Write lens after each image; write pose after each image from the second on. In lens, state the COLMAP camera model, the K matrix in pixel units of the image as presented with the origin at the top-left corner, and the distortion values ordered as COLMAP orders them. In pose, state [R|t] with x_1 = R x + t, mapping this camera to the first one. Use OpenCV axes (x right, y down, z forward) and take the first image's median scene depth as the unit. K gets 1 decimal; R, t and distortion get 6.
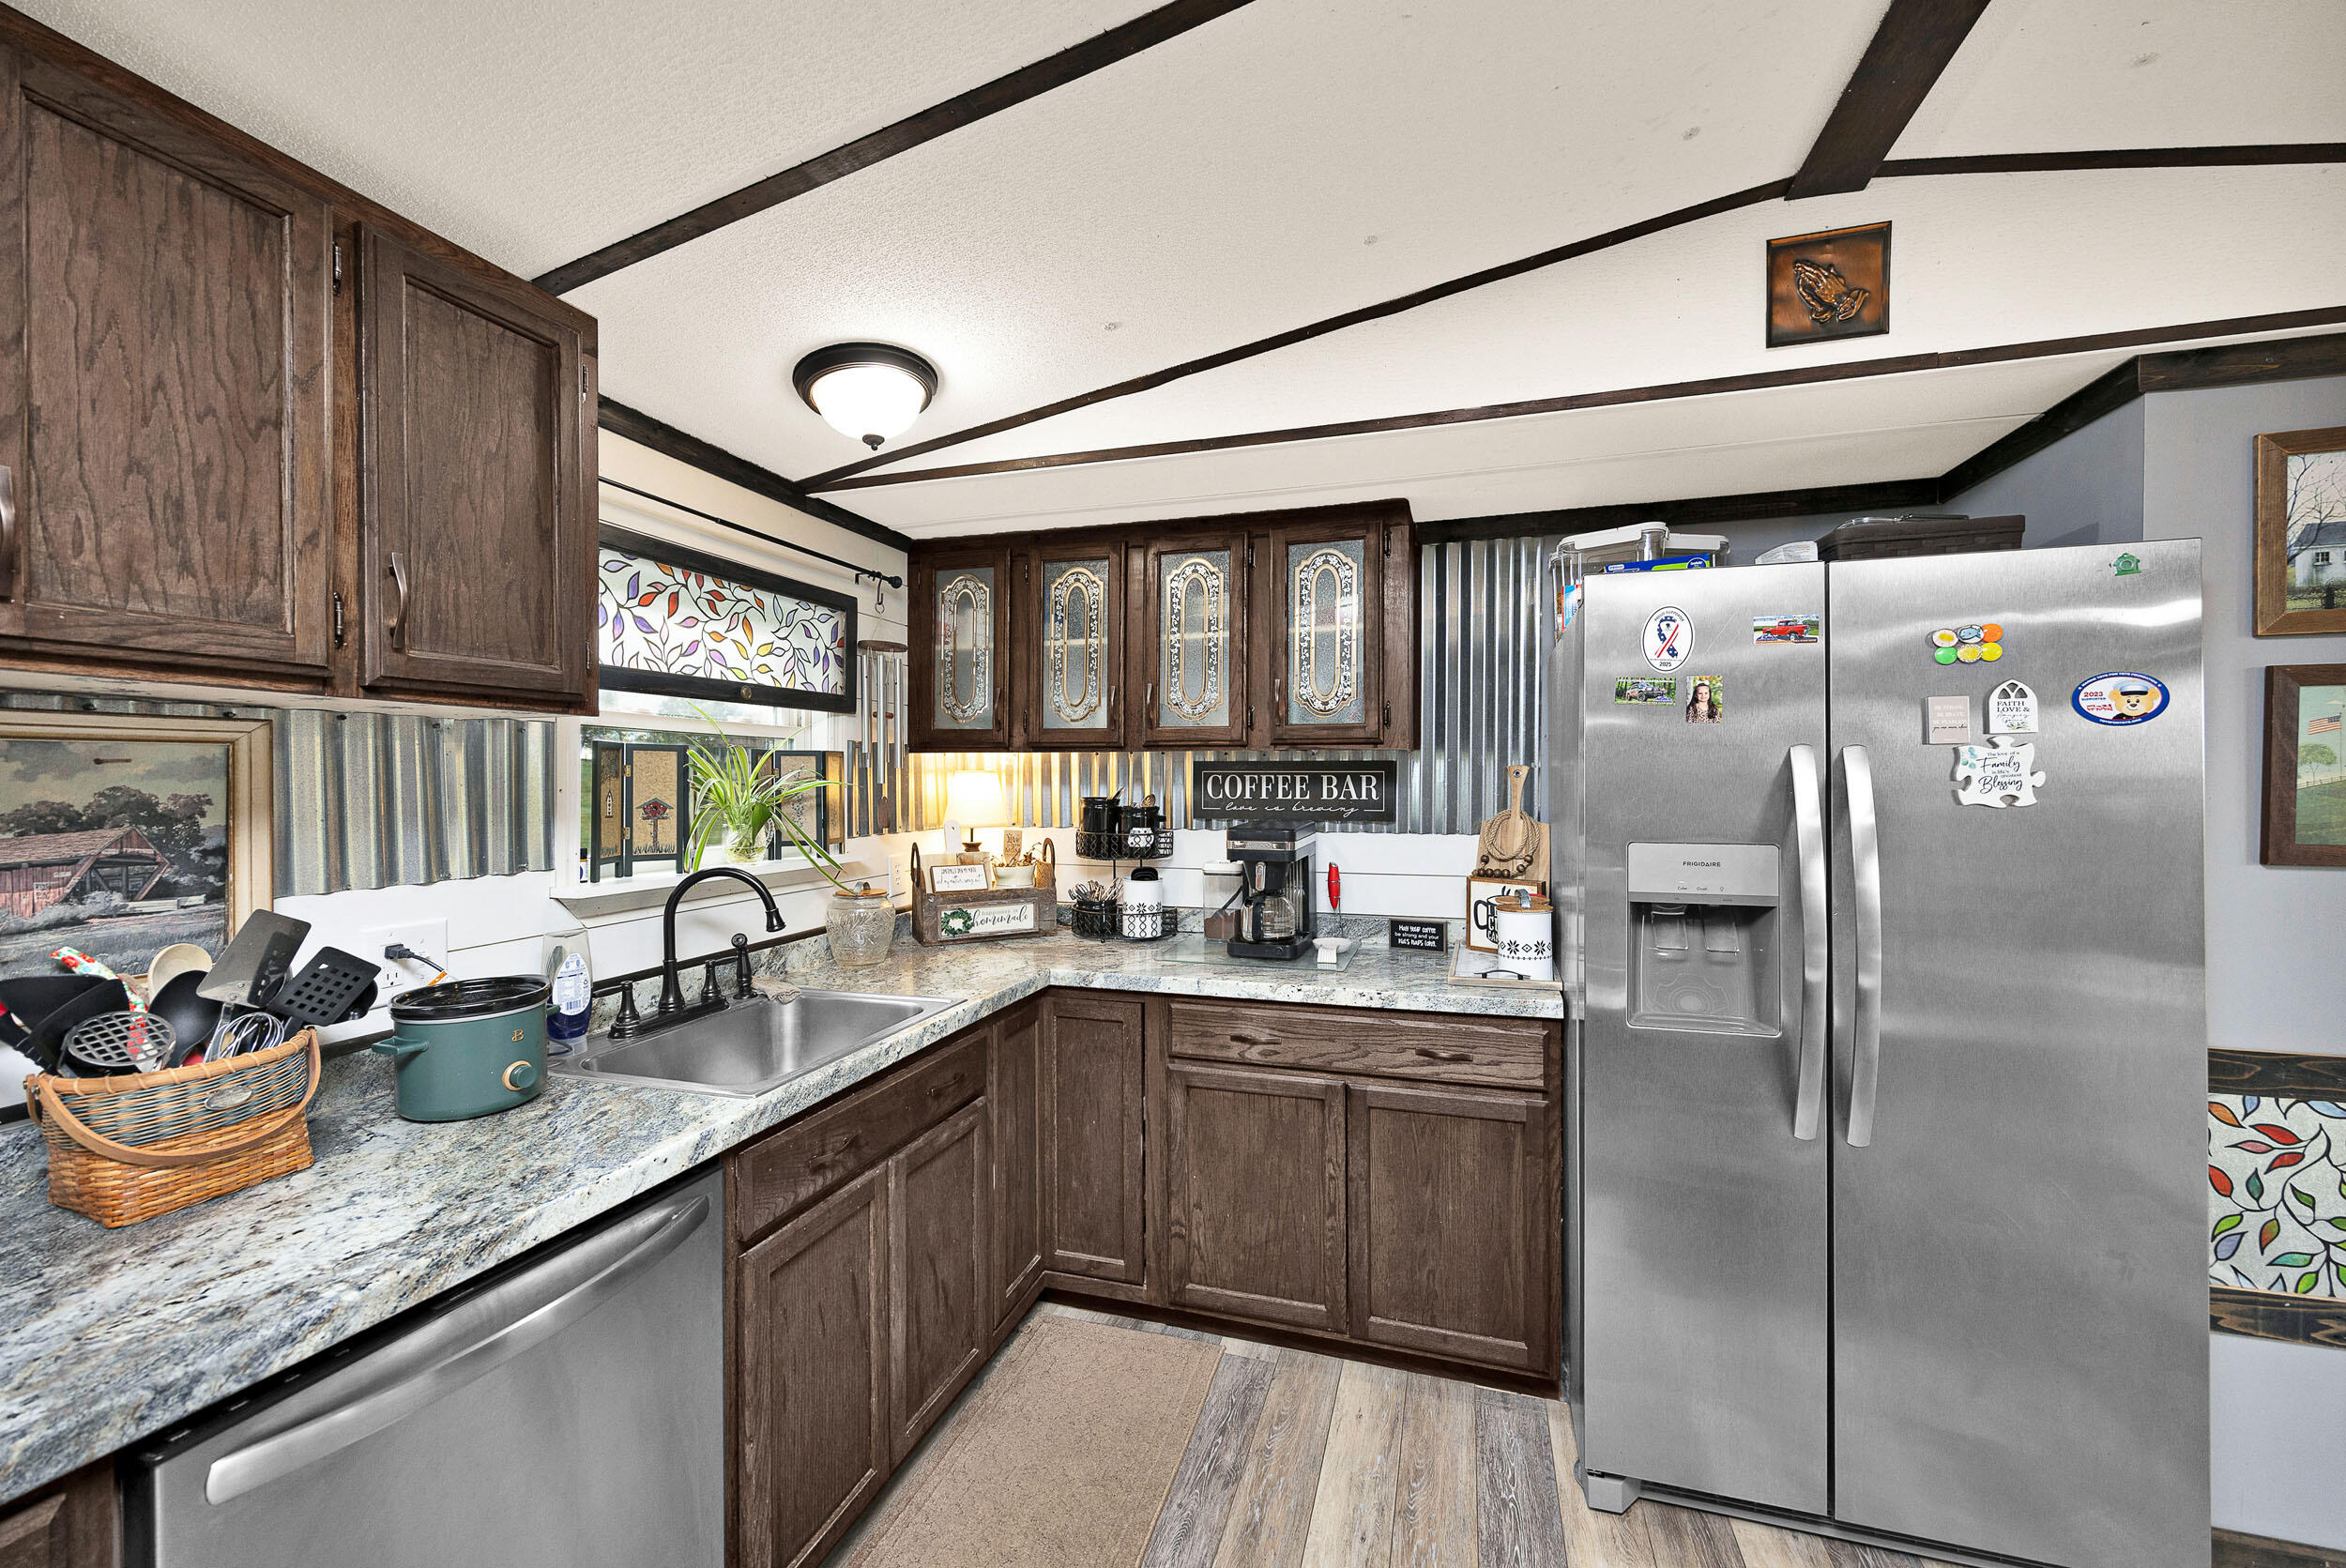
lens RADIAL K [[930.0, 0, 1178.9], [0, 930.0, 786.2], [0, 0, 1]] dist [-0.008725, -0.000078]
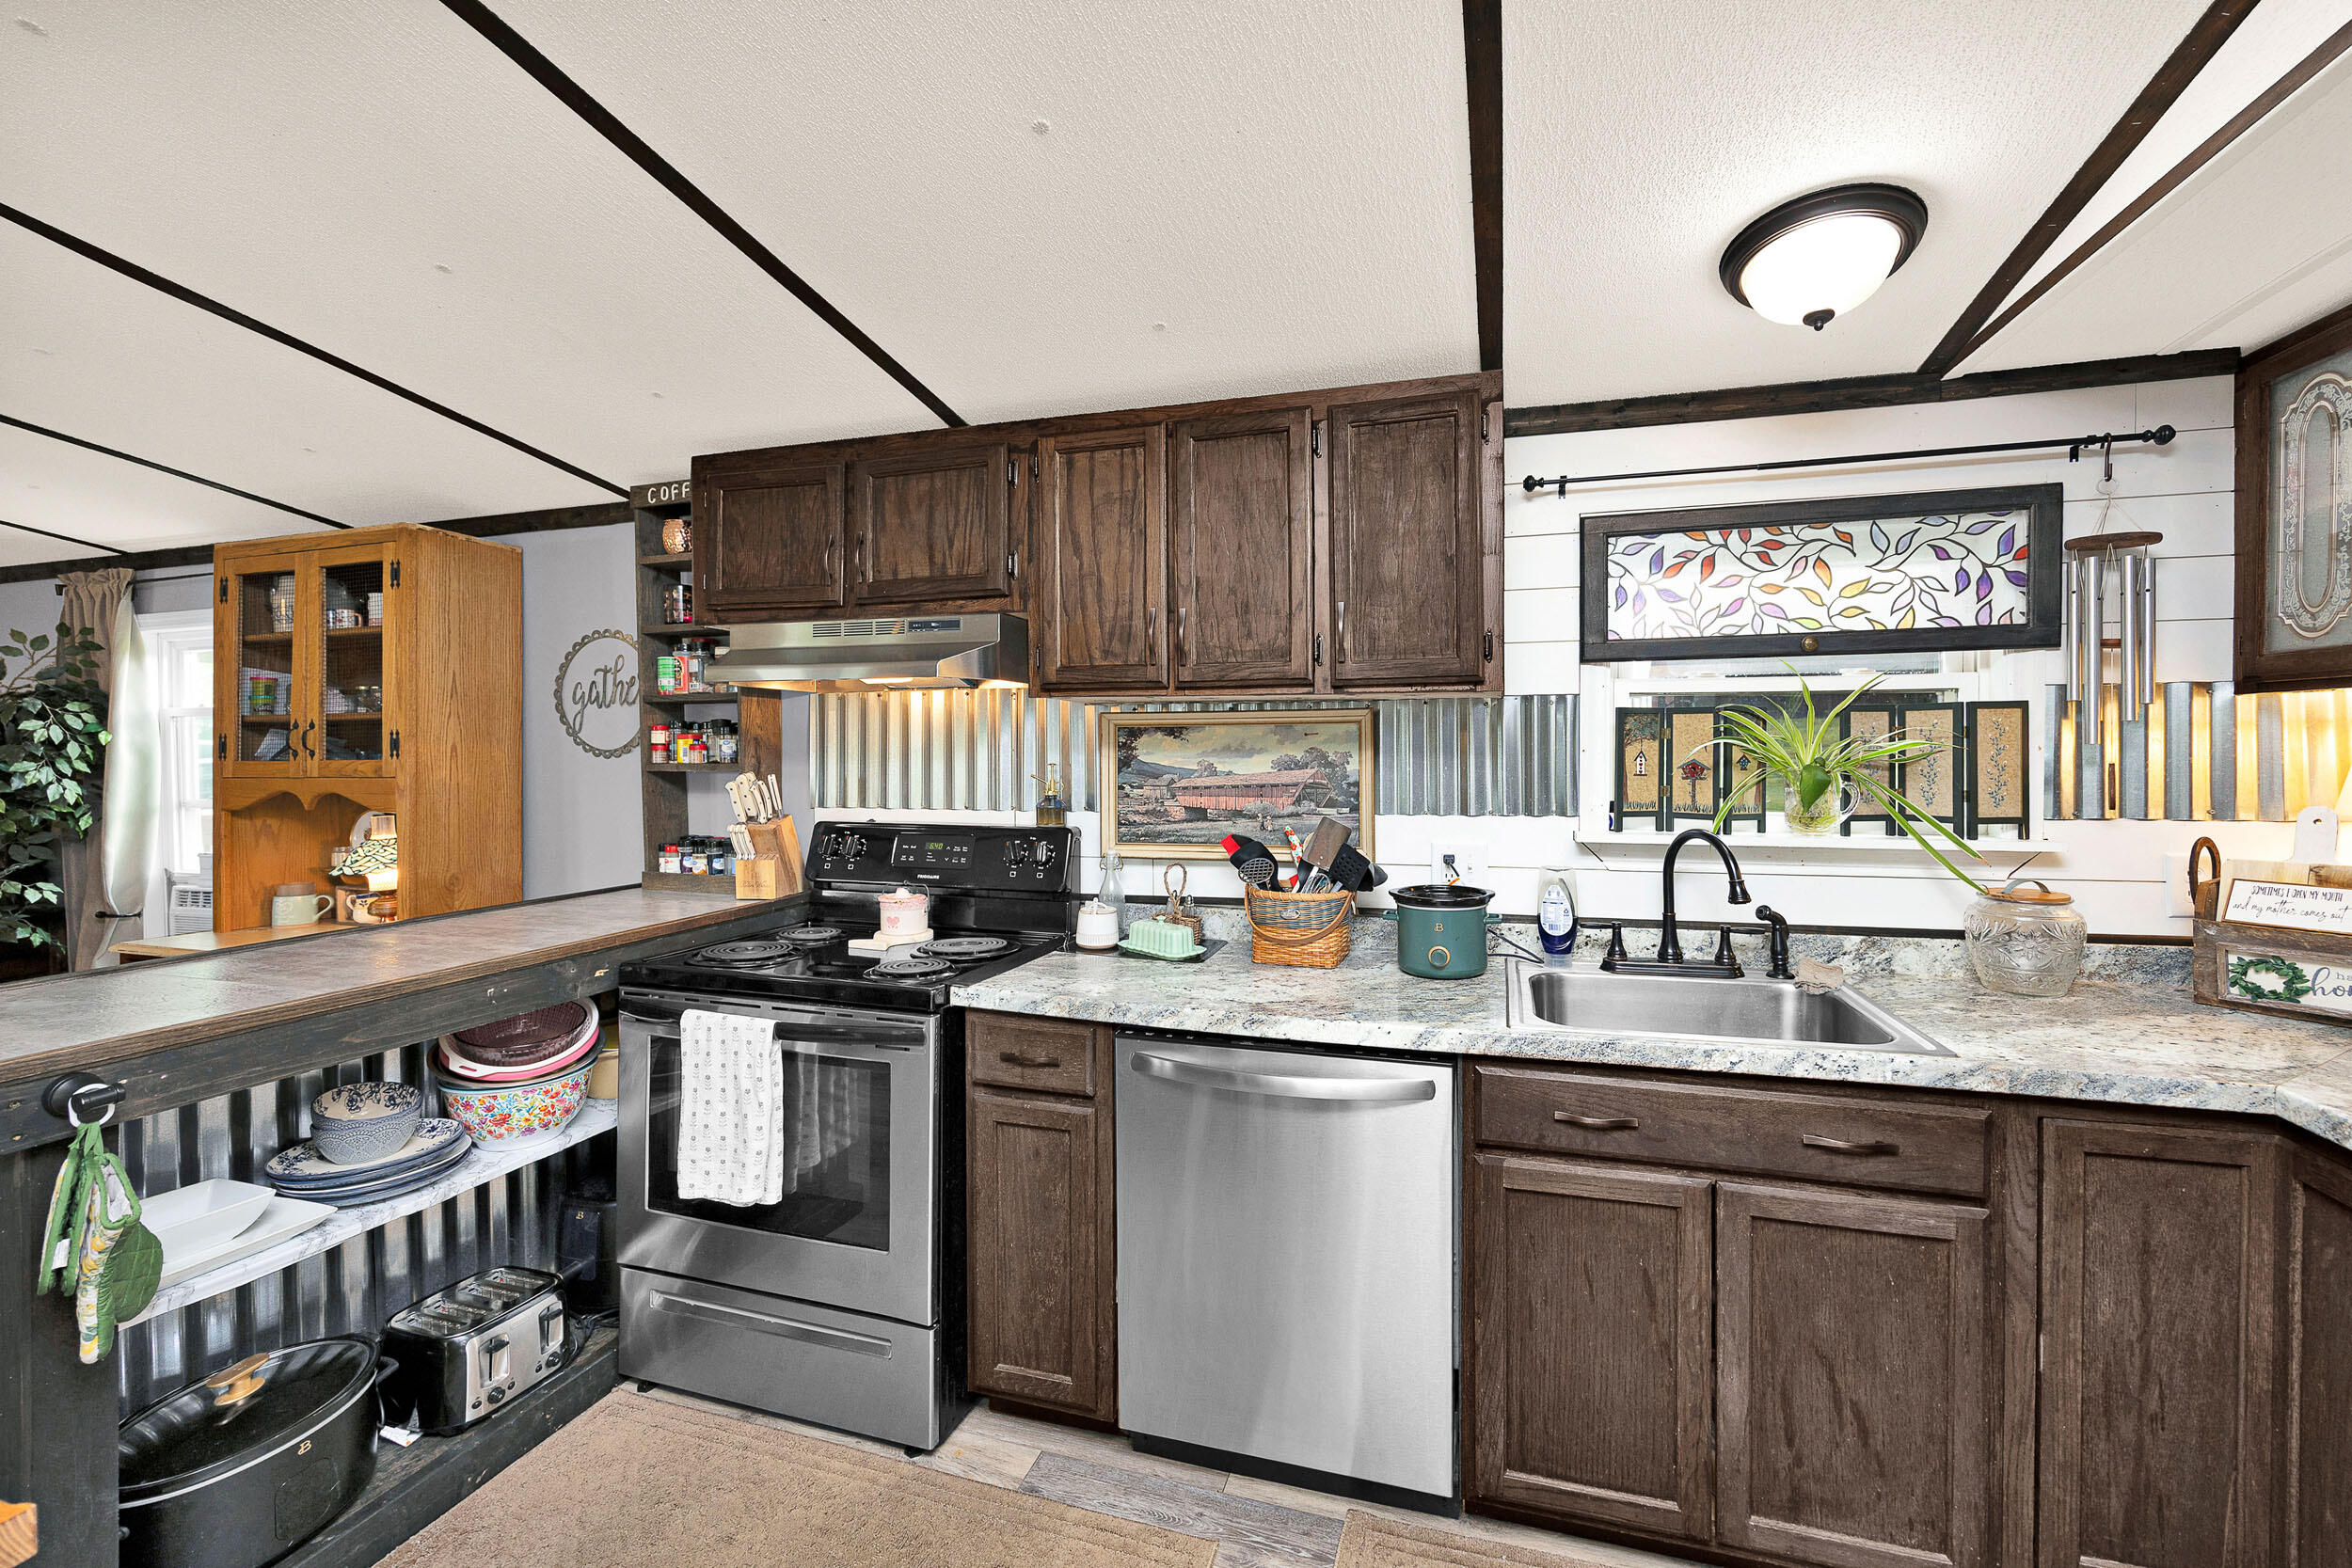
lens RADIAL K [[932.3, 0, 1219.4], [0, 932.3, 757.8], [0, 0, 1]] dist [-0.008725, -0.000078]
pose [[0.016216, 0.009438, -0.999824, 0.375257], [-0.001182, 0.999955, 0.009420, 0.001859], [0.999868, 0.001029, 0.016227, 0.367041]]
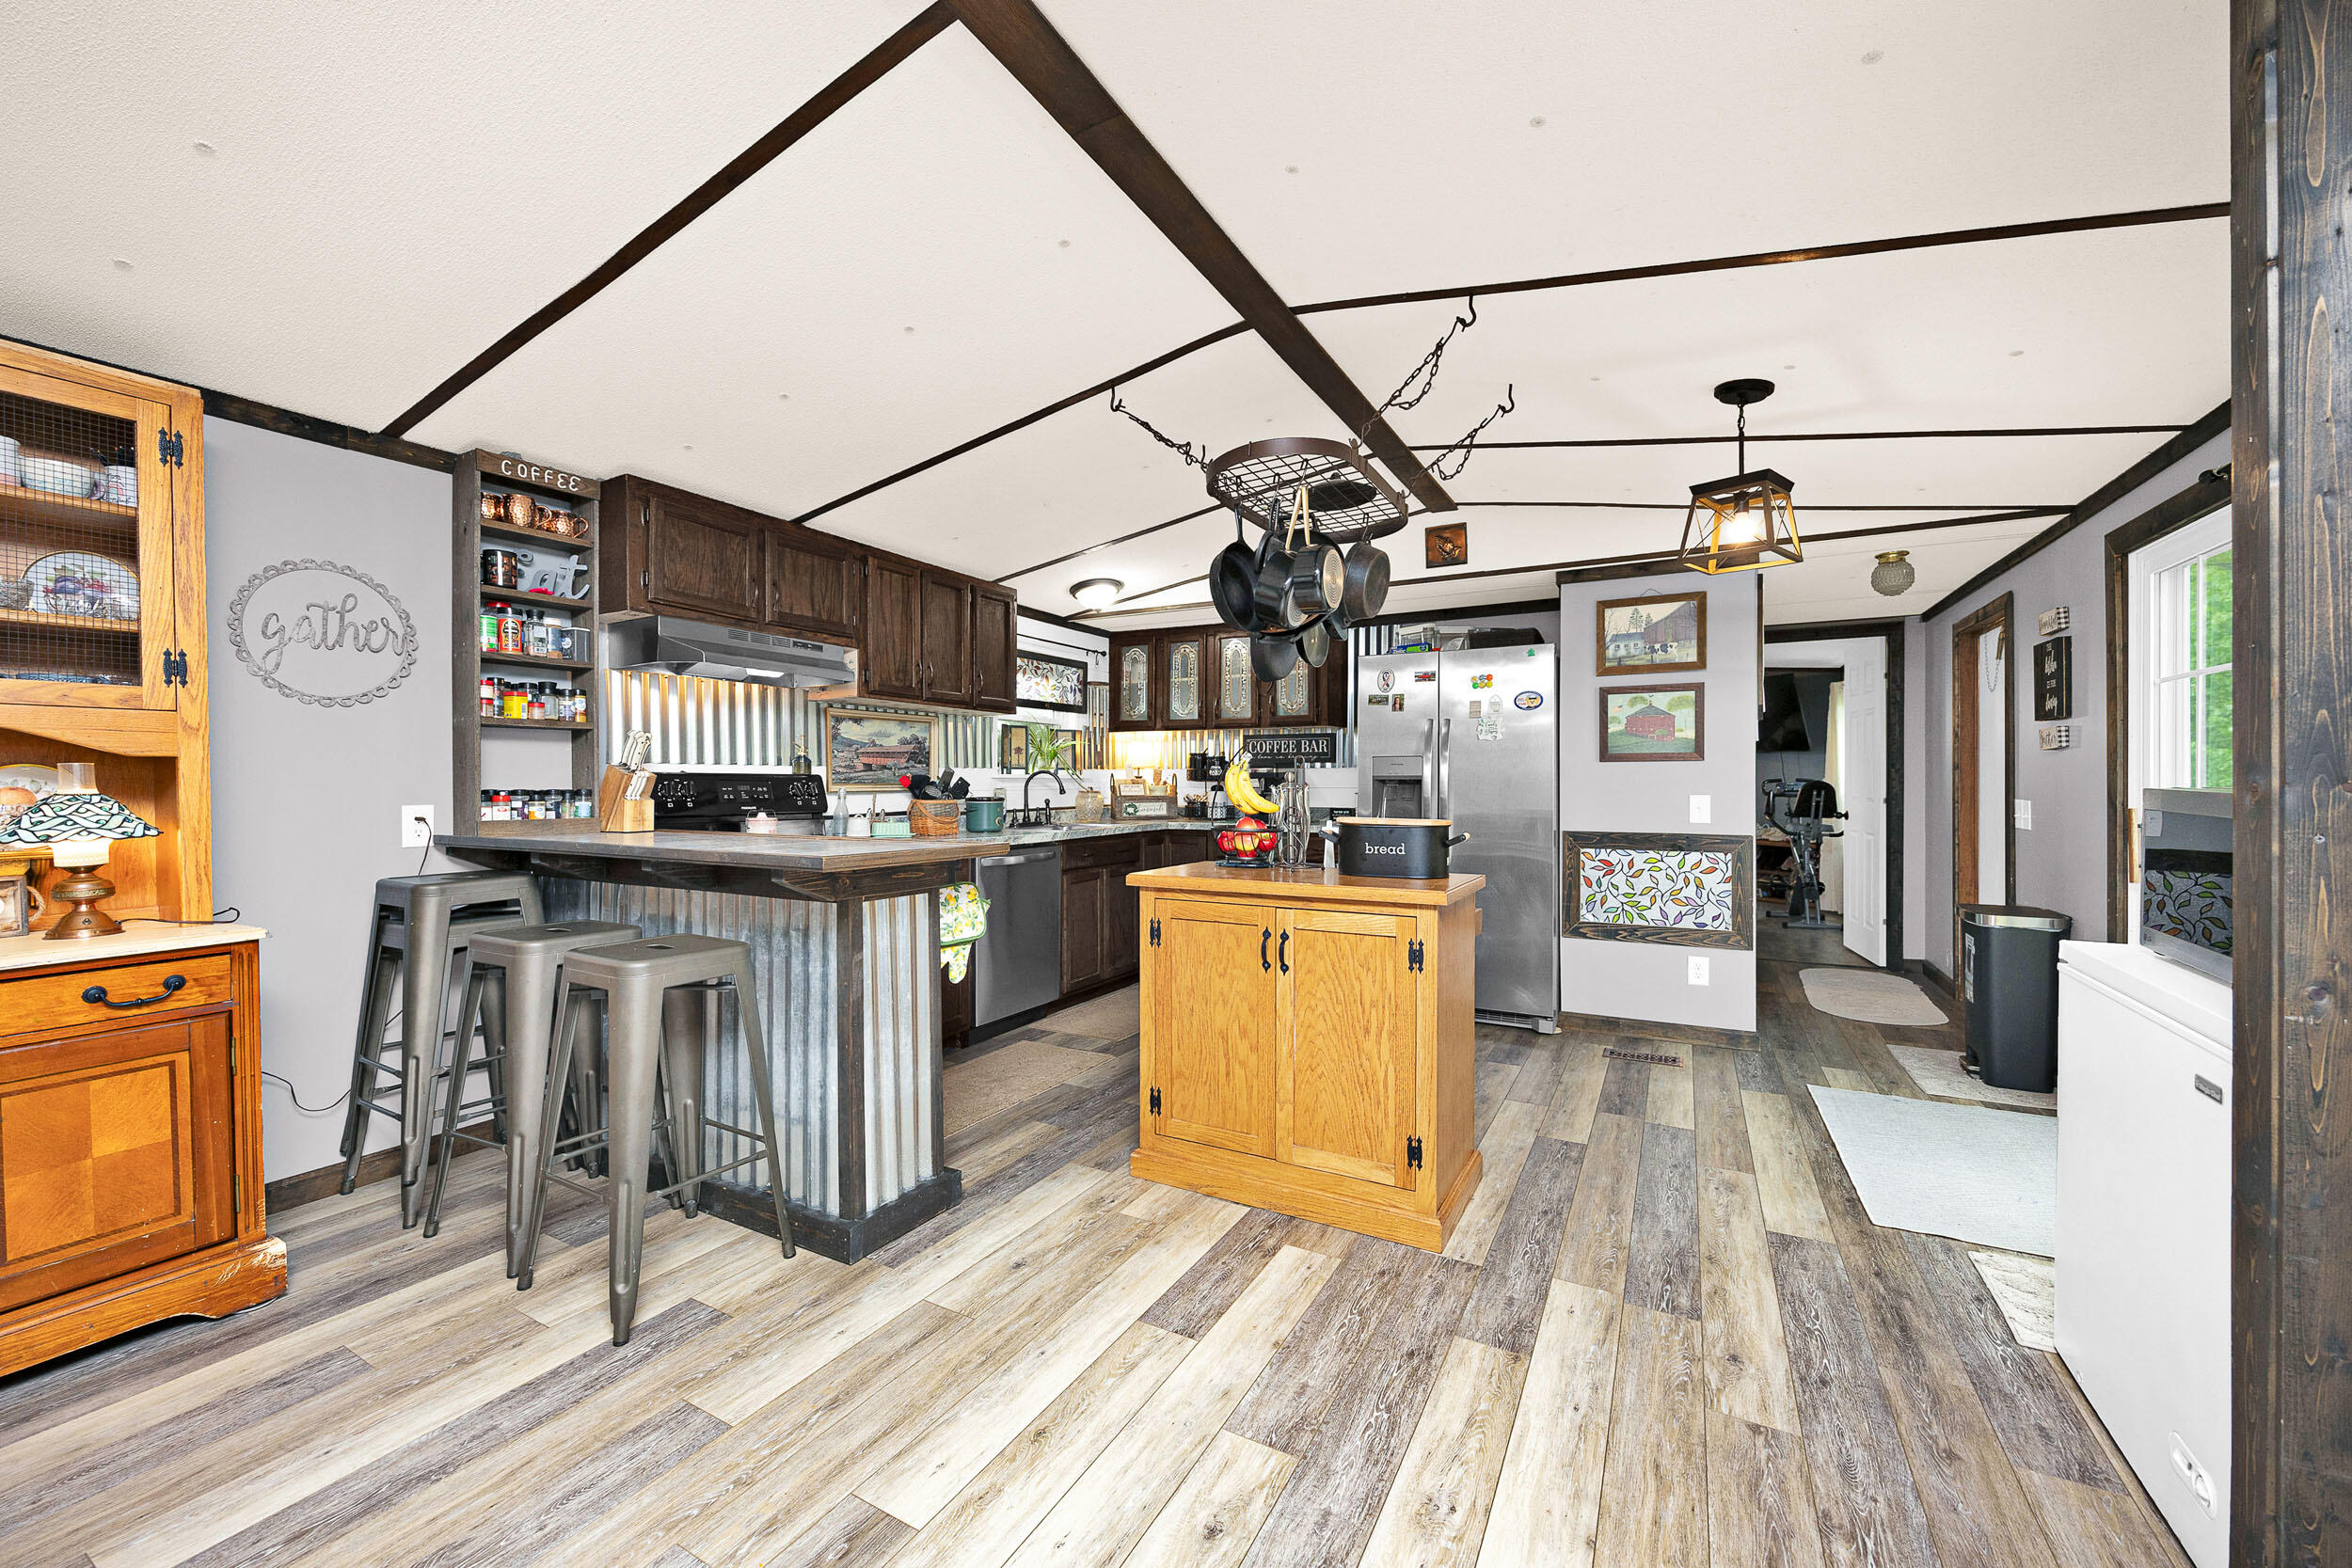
lens RADIAL K [[932.3, 0, 1166.6], [0, 932.3, 785.6], [0, 0, 1]] dist [-0.008725, -0.000078]
pose [[0.977489, 0.002080, -0.210976, 0.334098], [-0.002446, 0.999996, -0.001473, 0.104229], [0.210972, 0.001956, 0.977490, -1.227087]]
